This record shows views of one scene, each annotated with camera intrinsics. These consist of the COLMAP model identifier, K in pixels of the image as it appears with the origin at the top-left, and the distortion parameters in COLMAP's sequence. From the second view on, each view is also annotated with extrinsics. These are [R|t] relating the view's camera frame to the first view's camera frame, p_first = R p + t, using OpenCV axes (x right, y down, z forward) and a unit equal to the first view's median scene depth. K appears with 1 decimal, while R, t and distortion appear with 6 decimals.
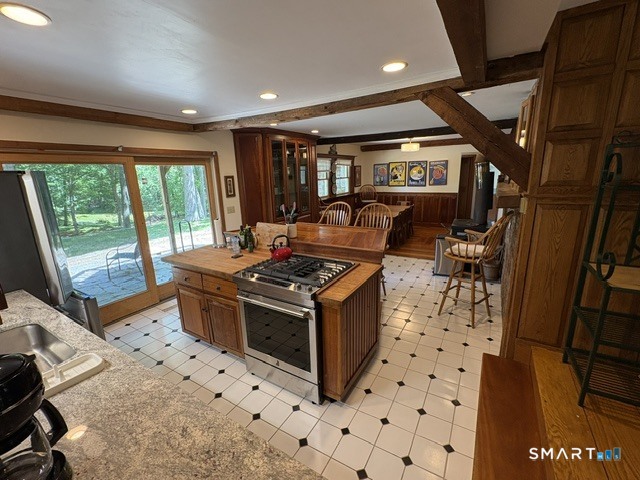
lens RADIAL K [[280.4, 0, 321.3], [0, 280.4, 240.0], [0, 0, 1]] dist [-0.000624, 0.000868]
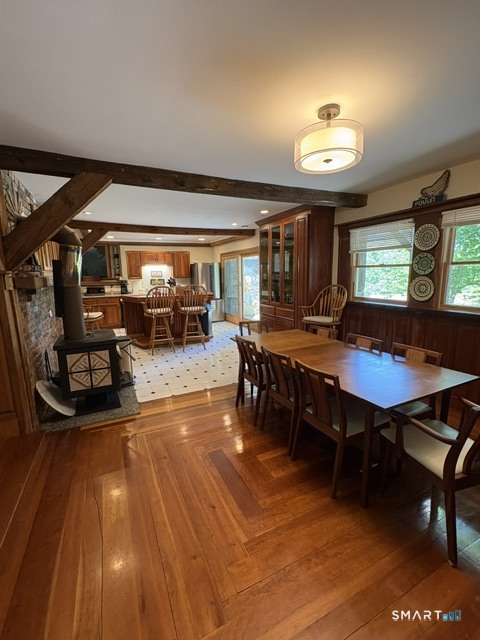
lens RADIAL K [[280.4, 0, 233.9], [0, 280.4, 318.4], [0, 0, 1]] dist [-0.000624, 0.000868]
pose [[-0.558897, 0.171590, -0.811289, 0.514278], [-0.160680, 0.937405, 0.308956, -0.213704], [0.813521, 0.303032, -0.496342, 0.946473]]
